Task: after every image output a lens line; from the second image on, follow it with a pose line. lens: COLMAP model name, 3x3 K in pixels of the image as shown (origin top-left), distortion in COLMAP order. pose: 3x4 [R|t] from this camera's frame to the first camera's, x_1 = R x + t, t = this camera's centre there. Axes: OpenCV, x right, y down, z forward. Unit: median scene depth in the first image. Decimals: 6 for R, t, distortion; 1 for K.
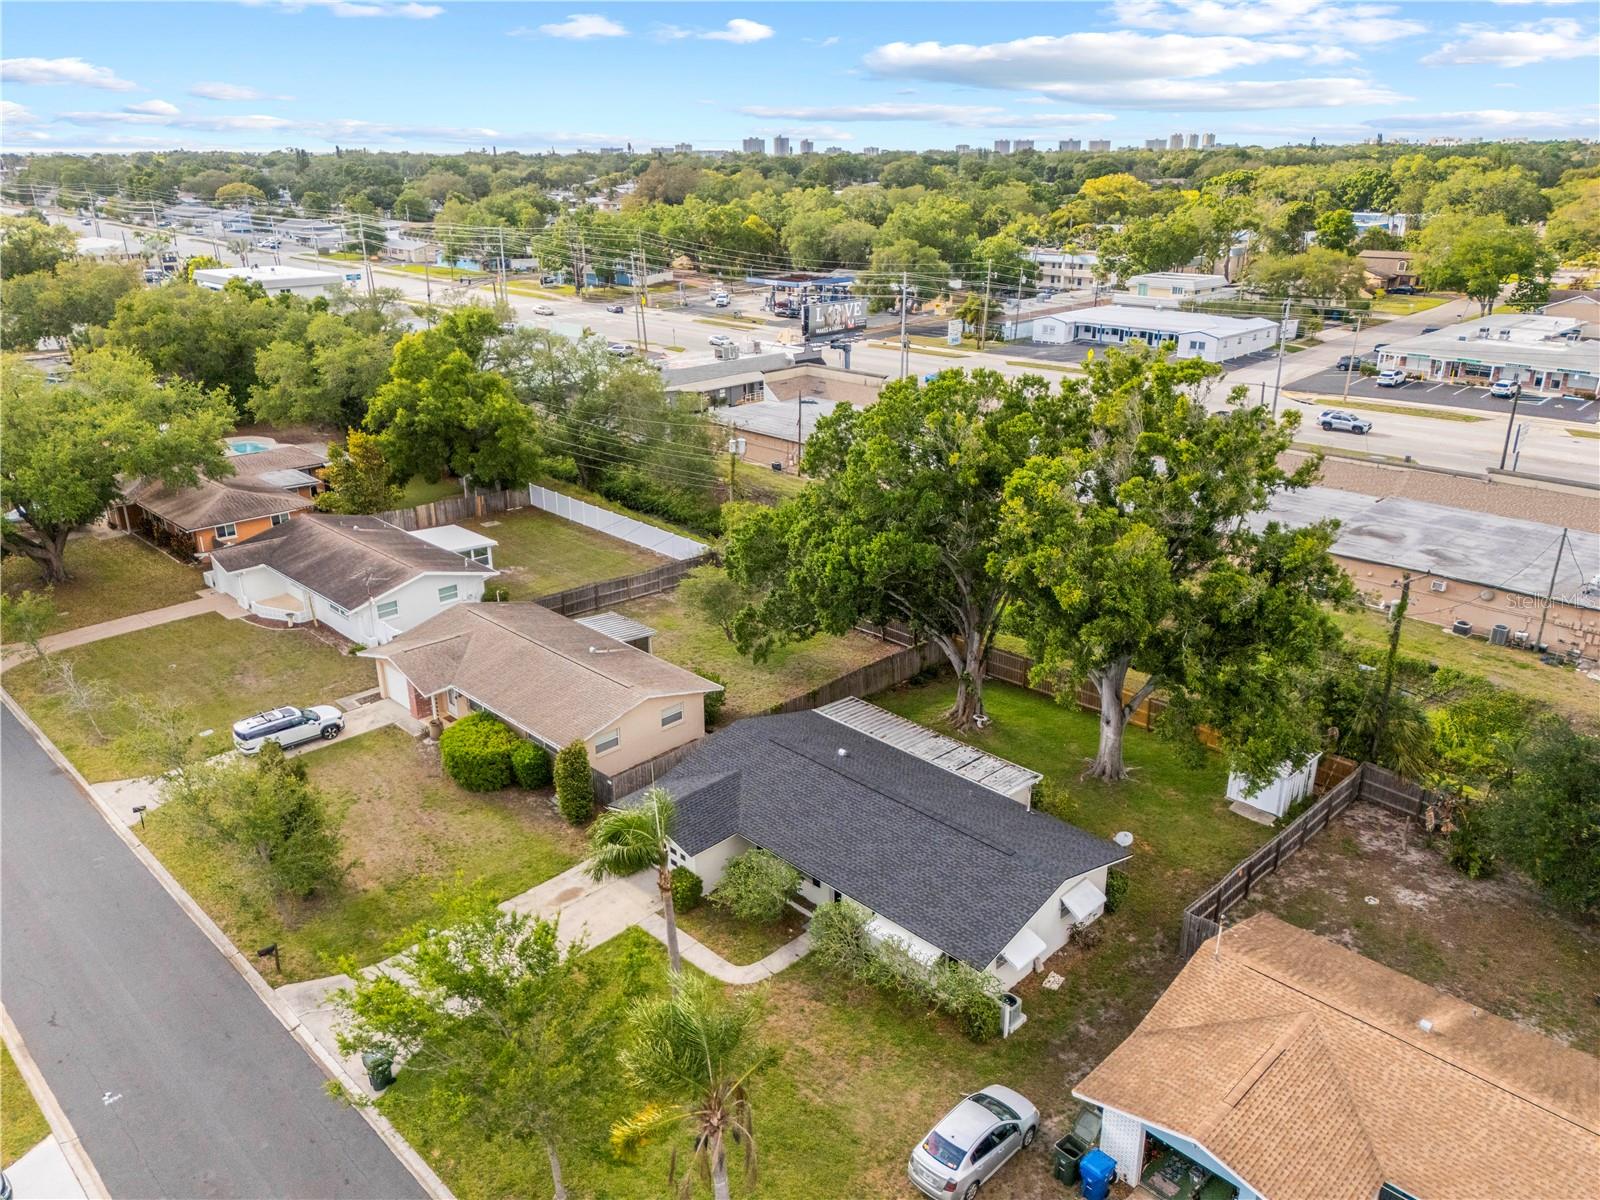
lens RADIAL K [[1165.7, 0, 800.0], [0, 1165.7, 600.0], [0, 0, 1]] dist [0.103912, -0.111490]
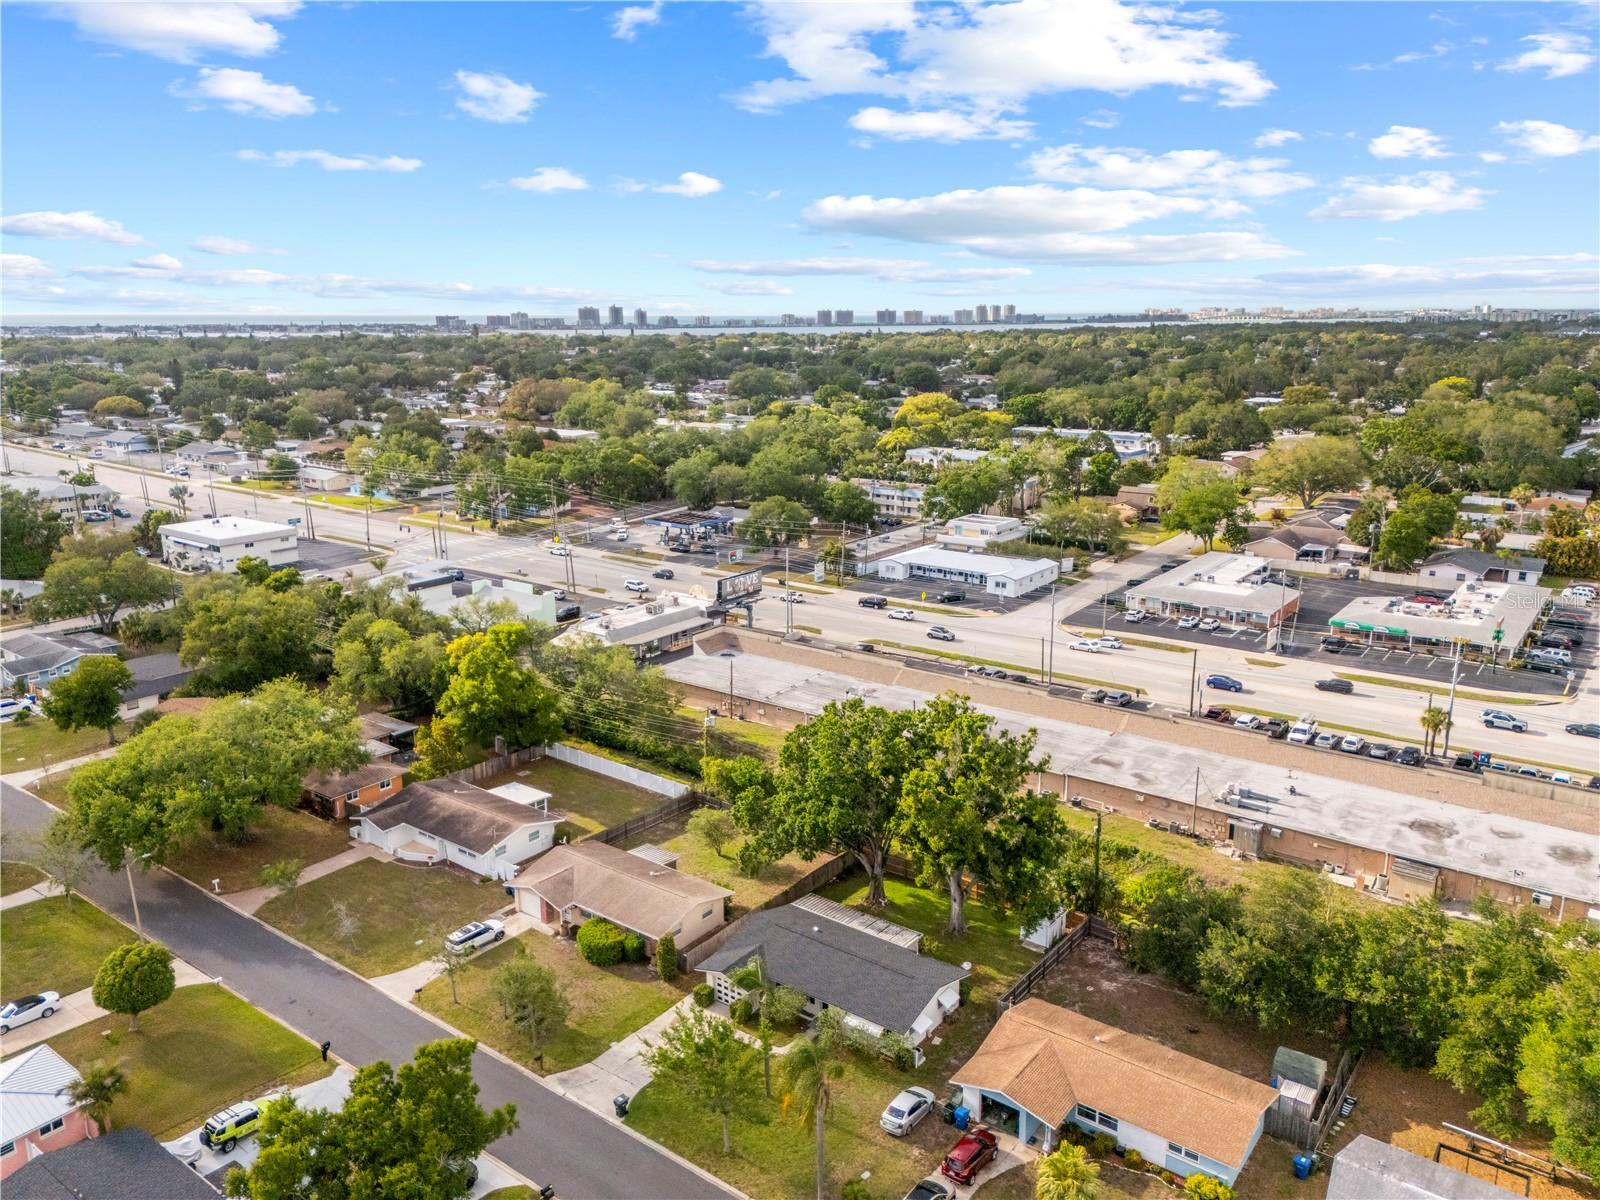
lens RADIAL K [[1165.7, 0, 800.0], [0, 1165.7, 600.0], [0, 0, 1]] dist [0.103912, -0.111490]
pose [[0.990348, -0.031347, 0.135009, -0.163166], [0.047814, 0.991560, -0.120507, -0.118003], [-0.130092, 0.125799, 0.983489, -0.644690]]
